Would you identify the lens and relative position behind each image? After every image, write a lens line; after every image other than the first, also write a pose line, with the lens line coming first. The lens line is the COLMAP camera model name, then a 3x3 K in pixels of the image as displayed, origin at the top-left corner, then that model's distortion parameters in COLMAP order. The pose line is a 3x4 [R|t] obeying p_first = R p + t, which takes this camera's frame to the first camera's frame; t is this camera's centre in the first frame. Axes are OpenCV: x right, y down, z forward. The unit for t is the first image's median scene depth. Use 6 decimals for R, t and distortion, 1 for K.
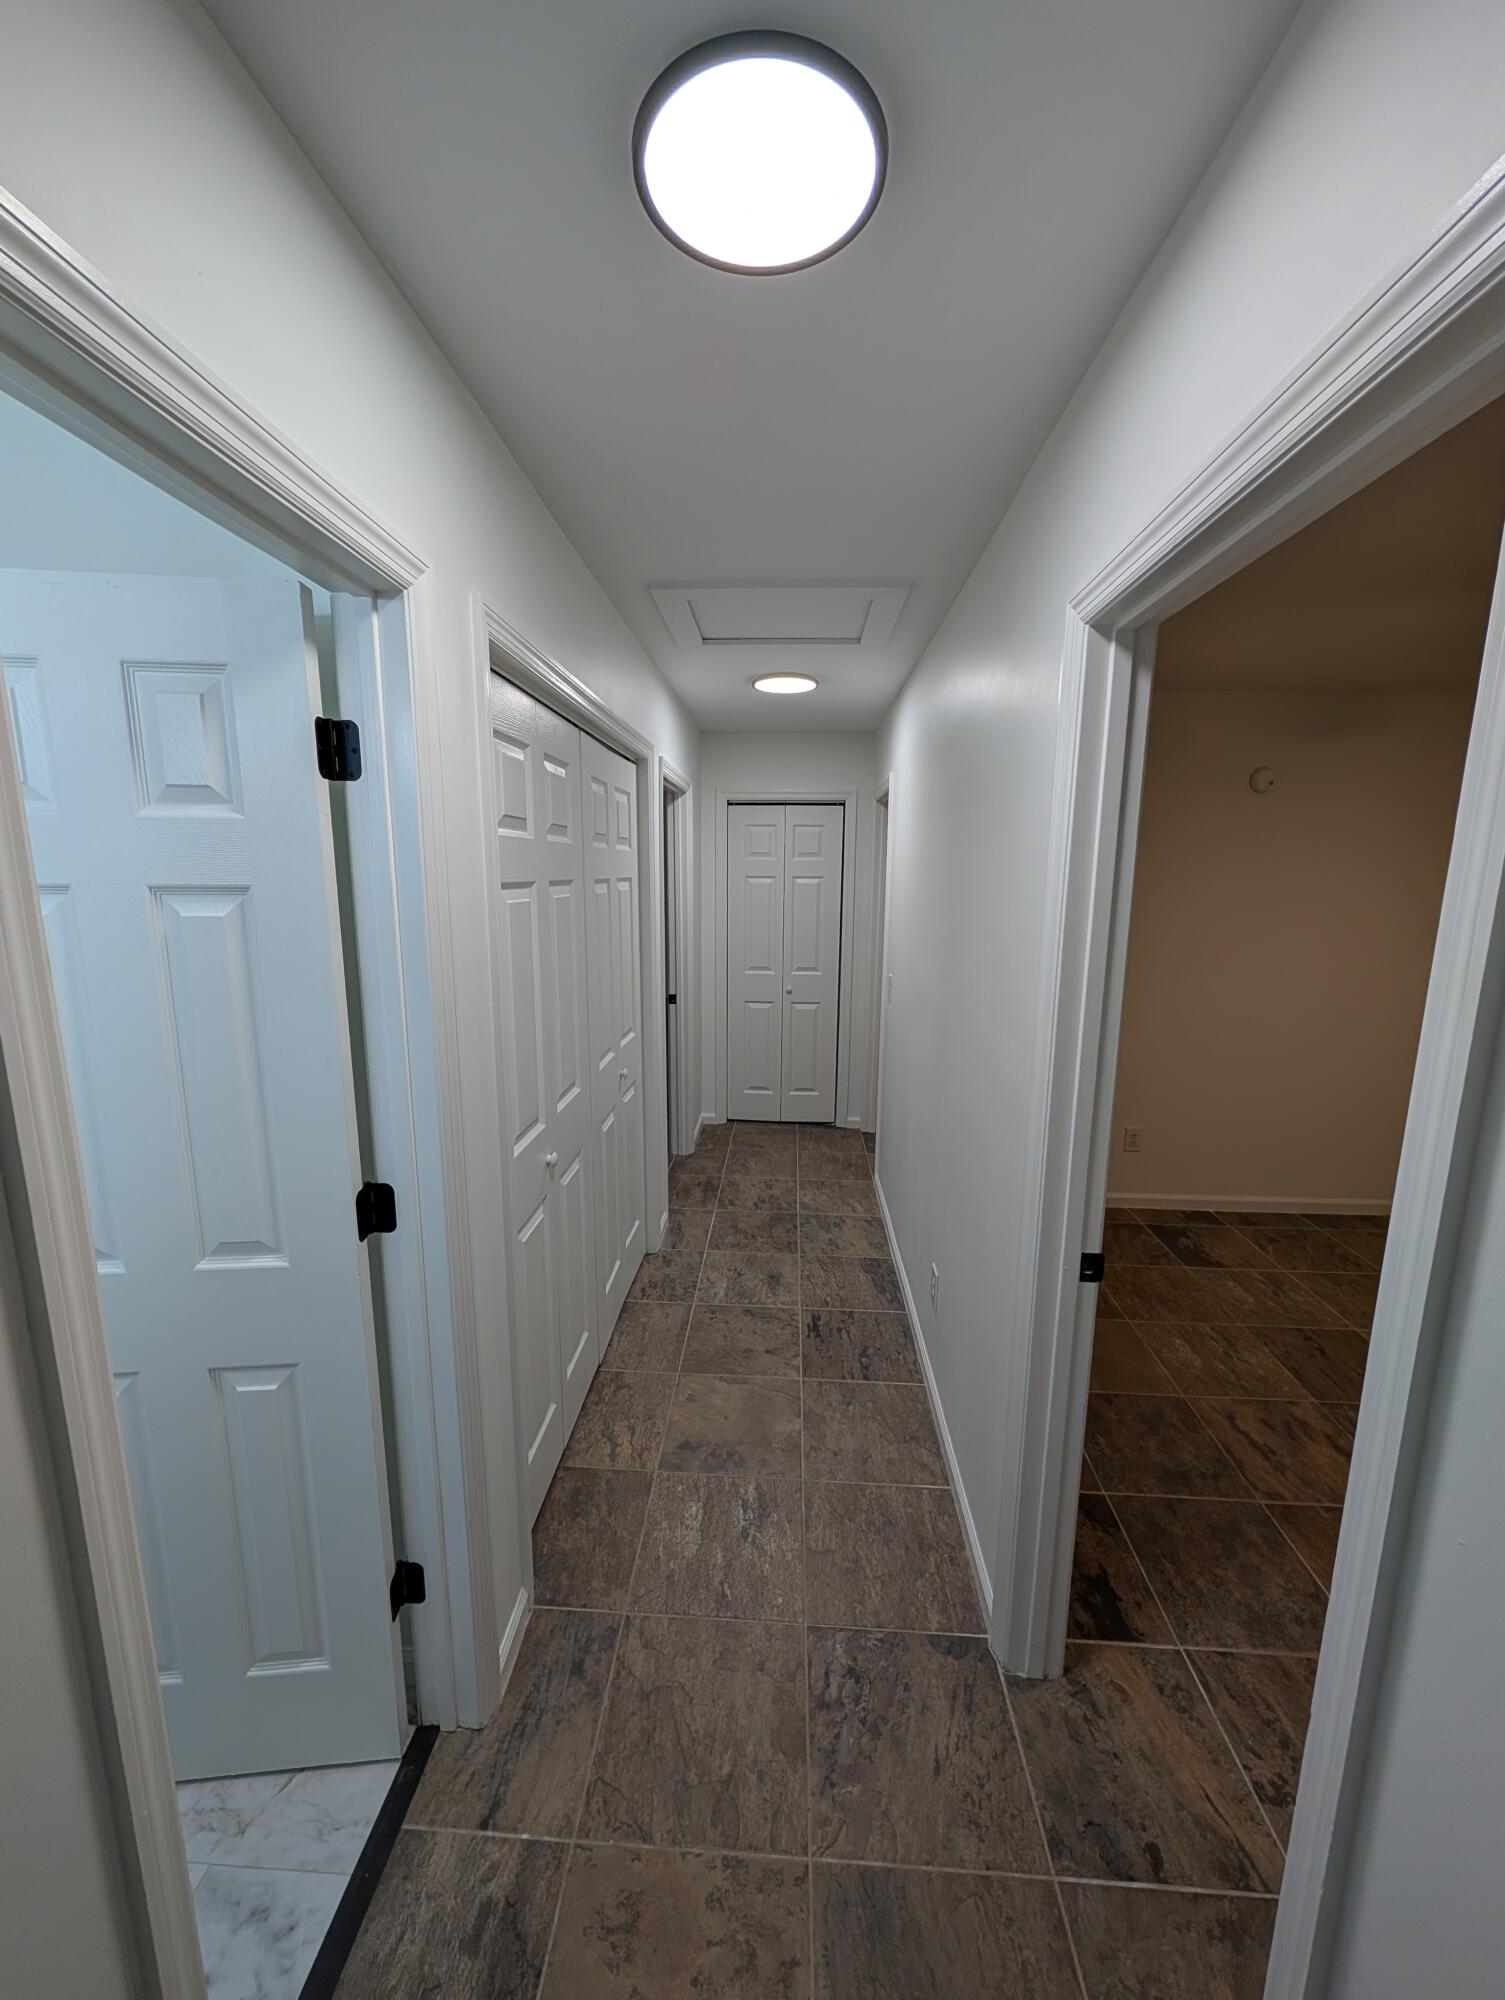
lens RADIAL K [[753.9, 0, 757.0], [0, 753.9, 990.9], [0, 0, 1]] dist [-0.000446, 0.000389]
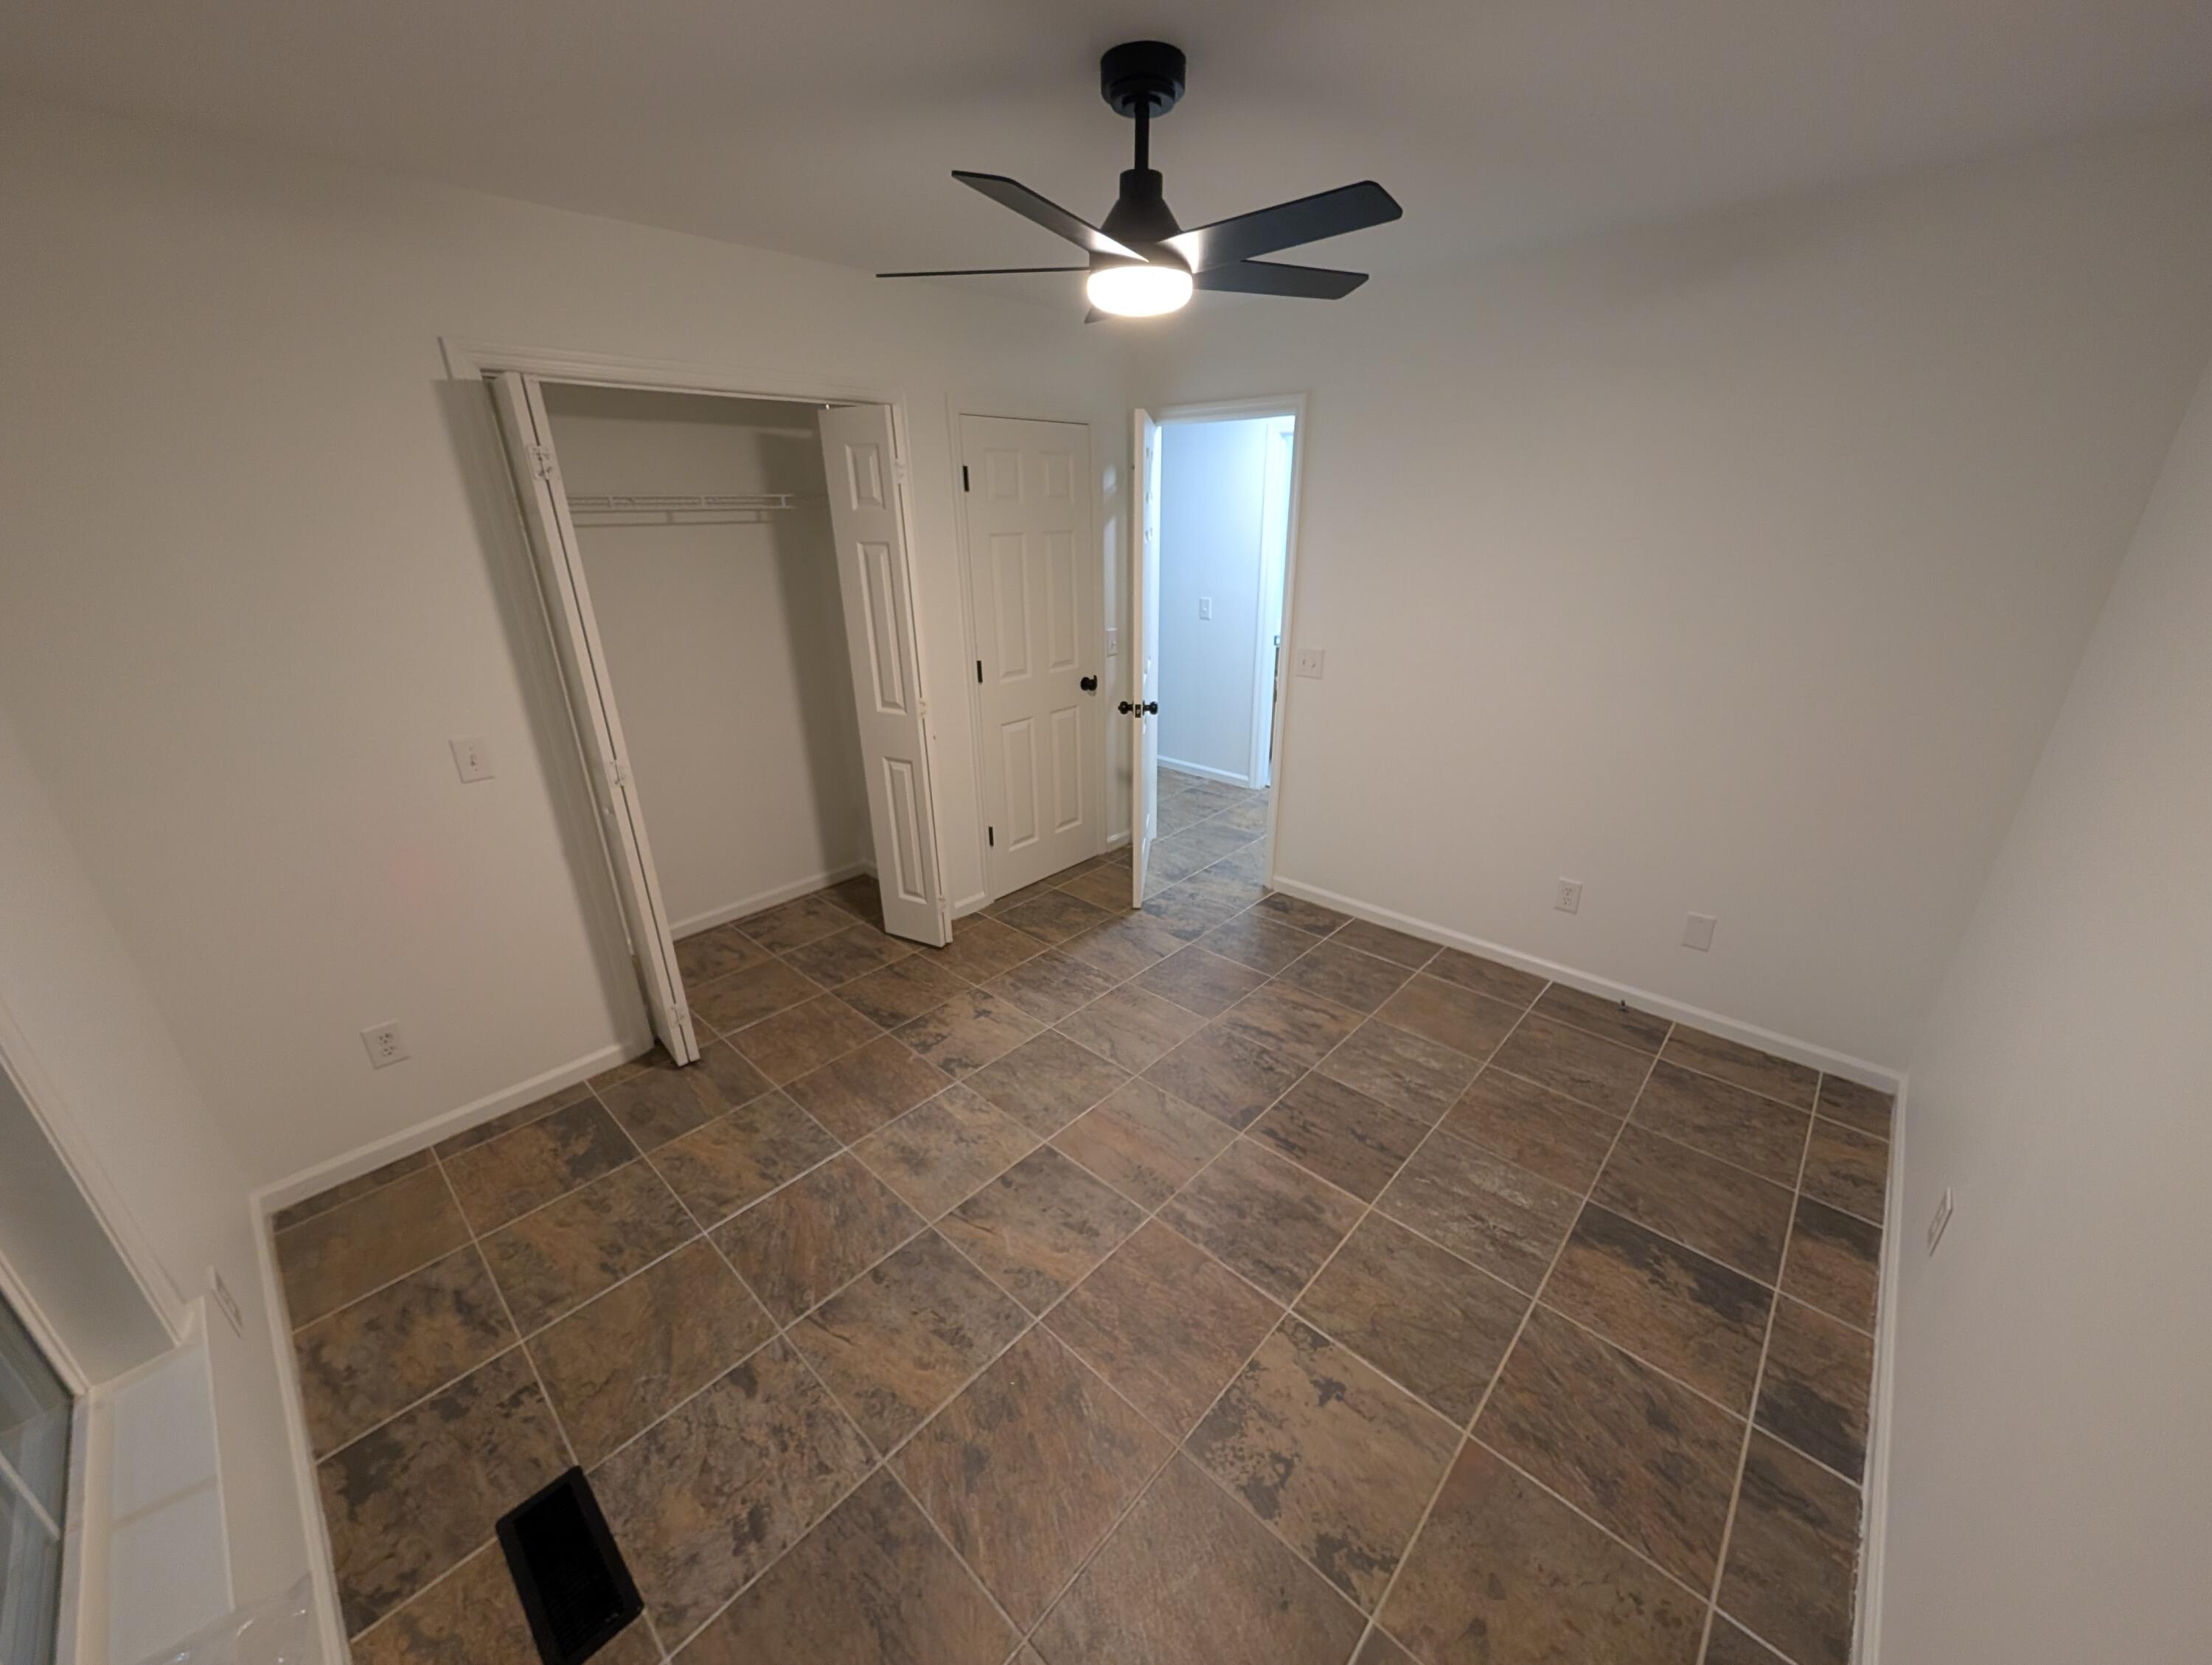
lens RADIAL K [[833.9, 0, 1119.2], [0, 833.9, 838.5], [0, 0, 1]] dist [-0.000446, 0.000389]
pose [[-0.626939, 0.288062, -0.723857, 1.278690], [-0.126361, 0.879229, 0.459335, -0.171015], [0.768753, 0.379442, -0.514823, 0.986615]]
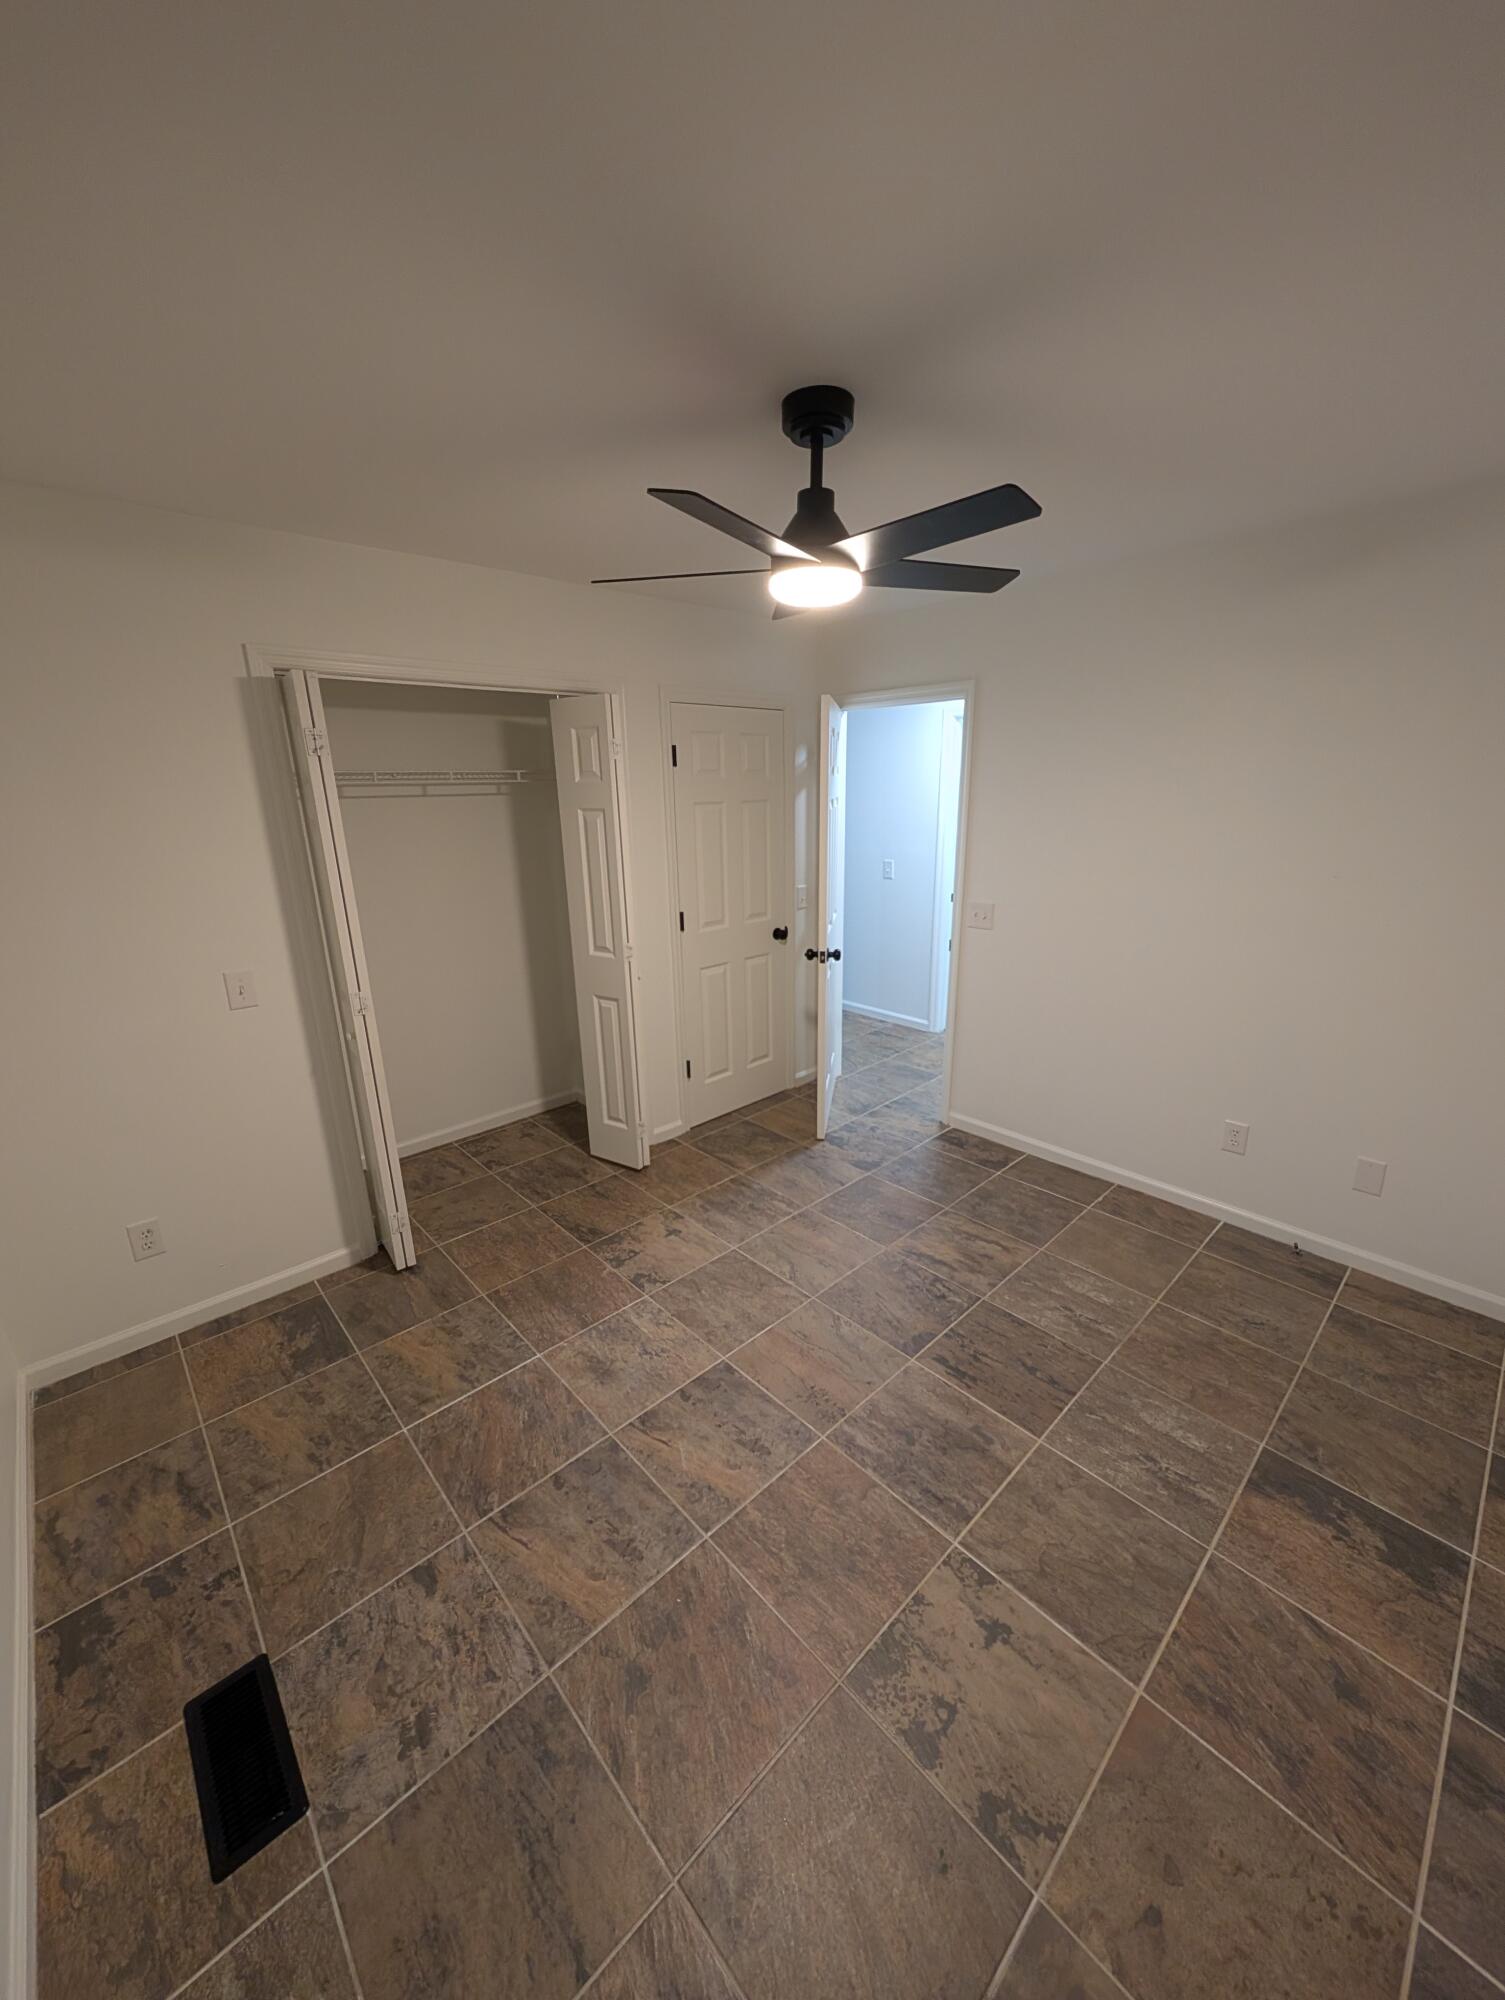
lens RADIAL K [[753.9, 0, 760.3], [0, 753.9, 1003.0], [0, 0, 1]] dist [-0.000446, 0.000389]
pose [[-0.684747, 0.204326, -0.699552, 1.262940], [-0.111780, 0.919089, 0.377863, -0.161206], [0.720158, 0.336936, -0.606504, 0.997967]]
